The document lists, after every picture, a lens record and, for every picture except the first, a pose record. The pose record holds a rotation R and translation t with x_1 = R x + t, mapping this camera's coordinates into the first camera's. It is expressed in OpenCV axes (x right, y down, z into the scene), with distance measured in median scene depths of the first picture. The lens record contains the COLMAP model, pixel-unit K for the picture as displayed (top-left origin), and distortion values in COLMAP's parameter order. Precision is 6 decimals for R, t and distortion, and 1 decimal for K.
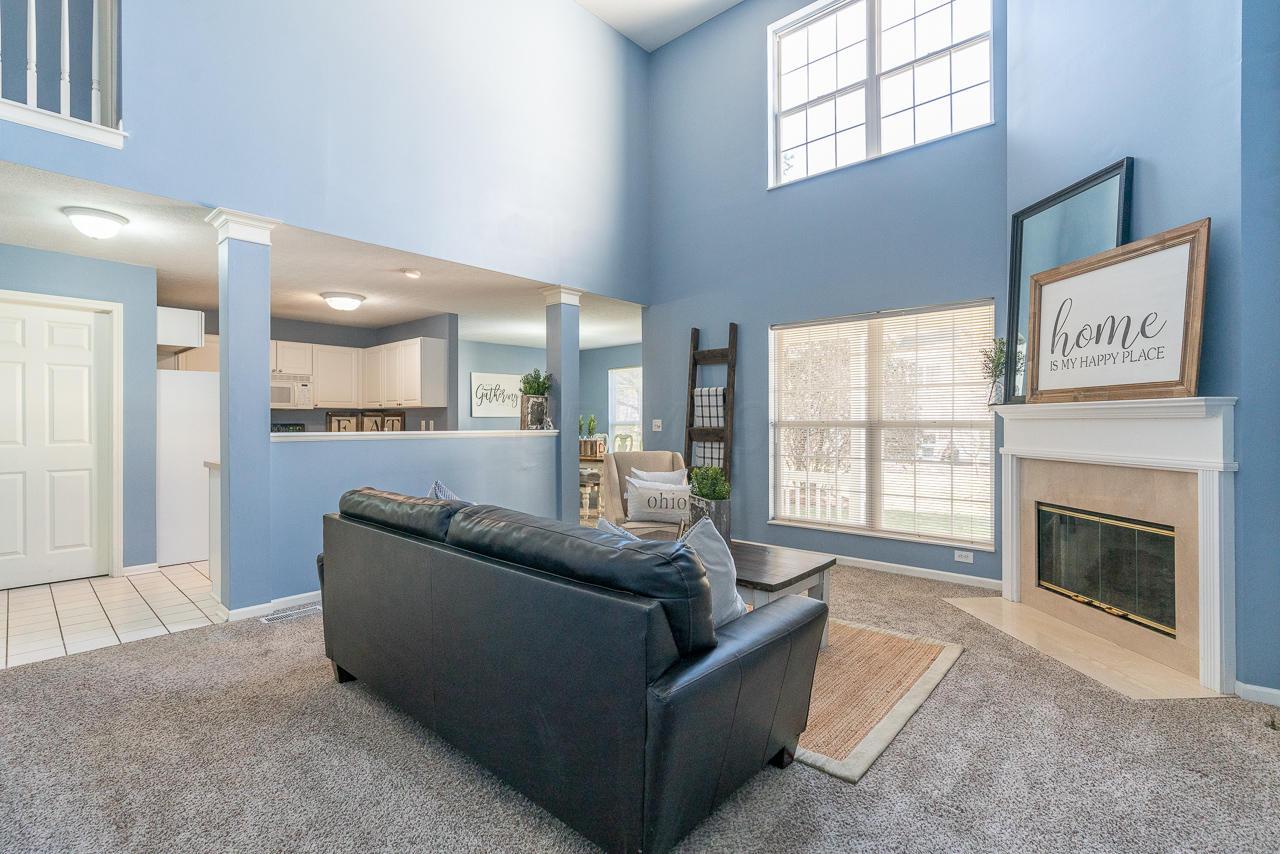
lens RADIAL K [[579.4, 0, 641.6], [0, 579.4, 422.9], [0, 0, 1]] dist [-0.003538, 0.000965]
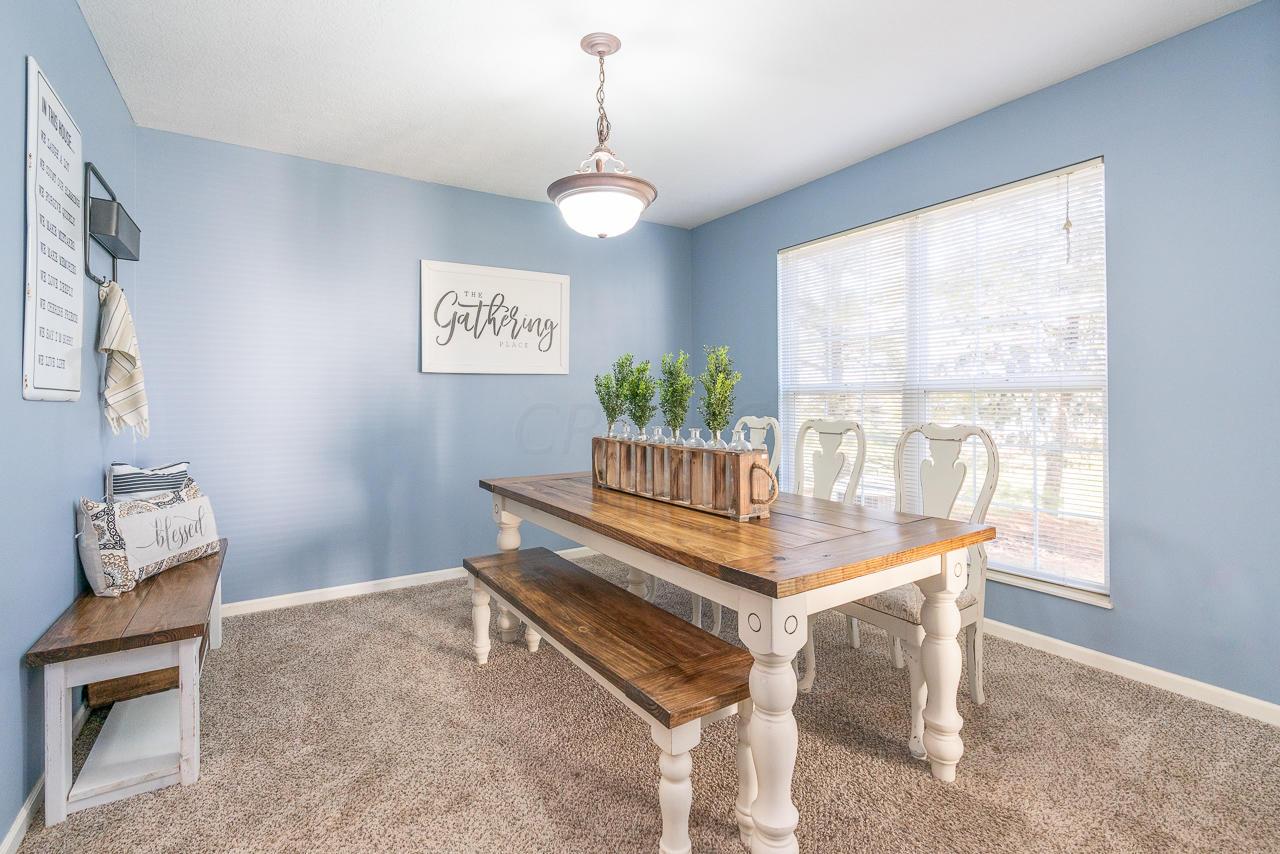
lens RADIAL K [[601.0, 0, 638.2], [0, 601.0, 397.2], [0, 0, 1]] dist [-0.000561, 0.000221]
pose [[0.964260, -0.002406, -0.264947, -0.059746], [0.001660, 0.999994, -0.003037, 0.010170], [0.264953, 0.002489, 0.964258, 0.865400]]
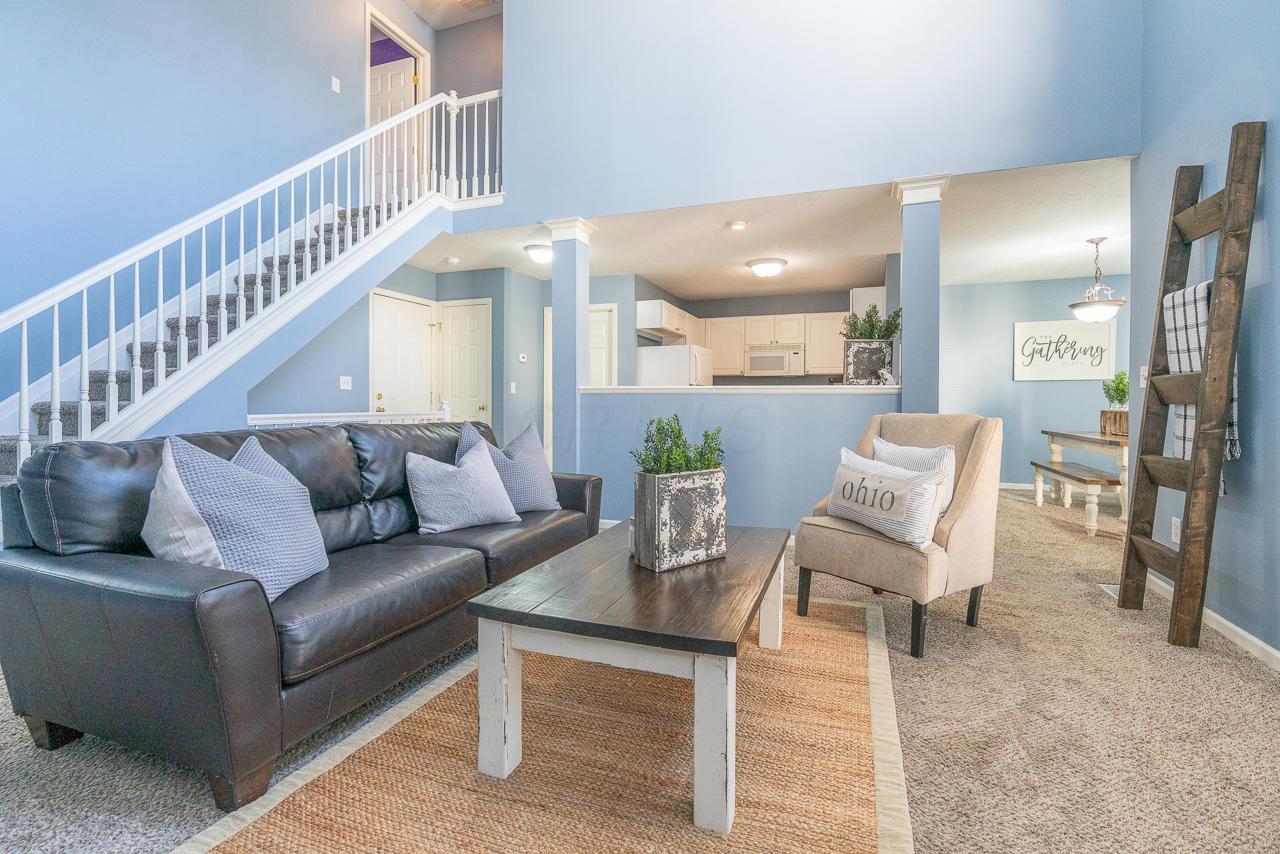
lens RADIAL K [[580.4, 0, 646.9], [0, 580.4, 408.4], [0, 0, 1]] dist [-0.008342, 0.000156]
pose [[0.369625, 0.010926, -0.929117, 0.318159], [-0.004695, 0.999940, 0.009891, 0.027604], [0.929169, 0.000706, 0.369654, 0.356677]]
